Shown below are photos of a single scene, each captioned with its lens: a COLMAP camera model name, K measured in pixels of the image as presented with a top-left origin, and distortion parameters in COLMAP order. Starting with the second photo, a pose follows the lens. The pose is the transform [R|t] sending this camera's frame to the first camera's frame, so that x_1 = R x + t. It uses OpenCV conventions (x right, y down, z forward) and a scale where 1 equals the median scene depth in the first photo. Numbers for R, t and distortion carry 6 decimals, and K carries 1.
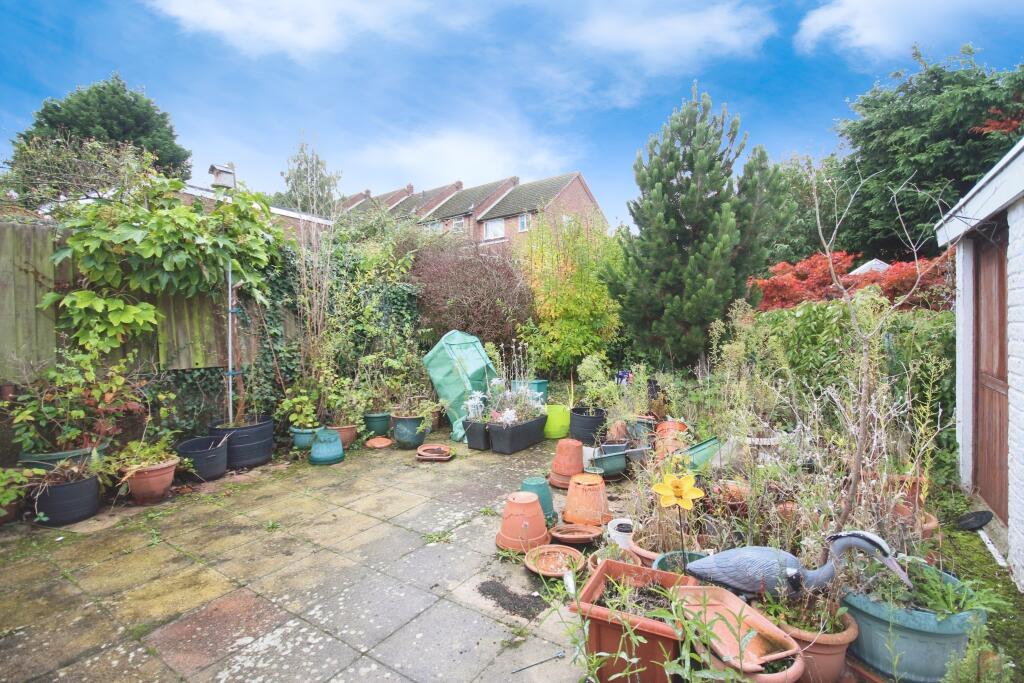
lens RADIAL K [[479.4, 0, 517.5], [0, 479.4, 334.8], [0, 0, 1]] dist [0.013579, -0.016187]
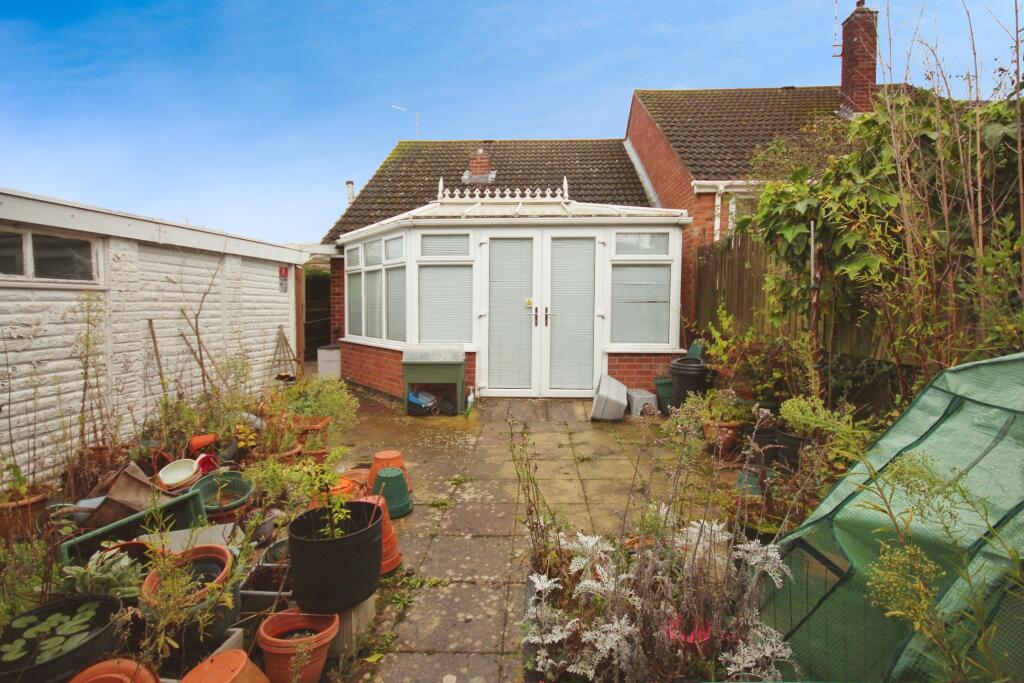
lens RADIAL K [[474.1, 0, 512.0], [0, 474.1, 341.5], [0, 0, 1]] dist [0.003917, 0.000423]
pose [[-0.857534, 0.053777, -0.511609, 0.296340], [-0.001677, 0.994224, 0.107316, -0.057180], [0.514425, 0.092885, -0.852490, 1.911845]]
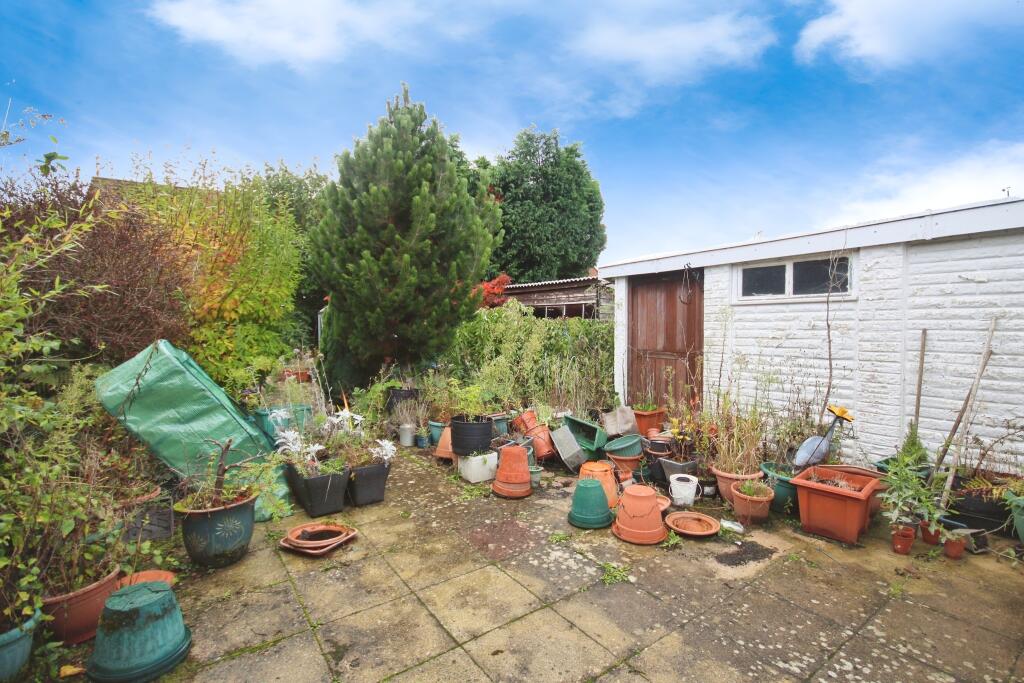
lens RADIAL K [[479.4, 0, 517.5], [0, 479.4, 334.8], [0, 0, 1]] dist [0.013579, -0.016187]
pose [[0.350513, -0.016212, 0.936418, -0.922550], [0.034740, 0.999387, 0.004298, -0.001785], [-0.935913, 0.031024, 0.350861, 0.785645]]
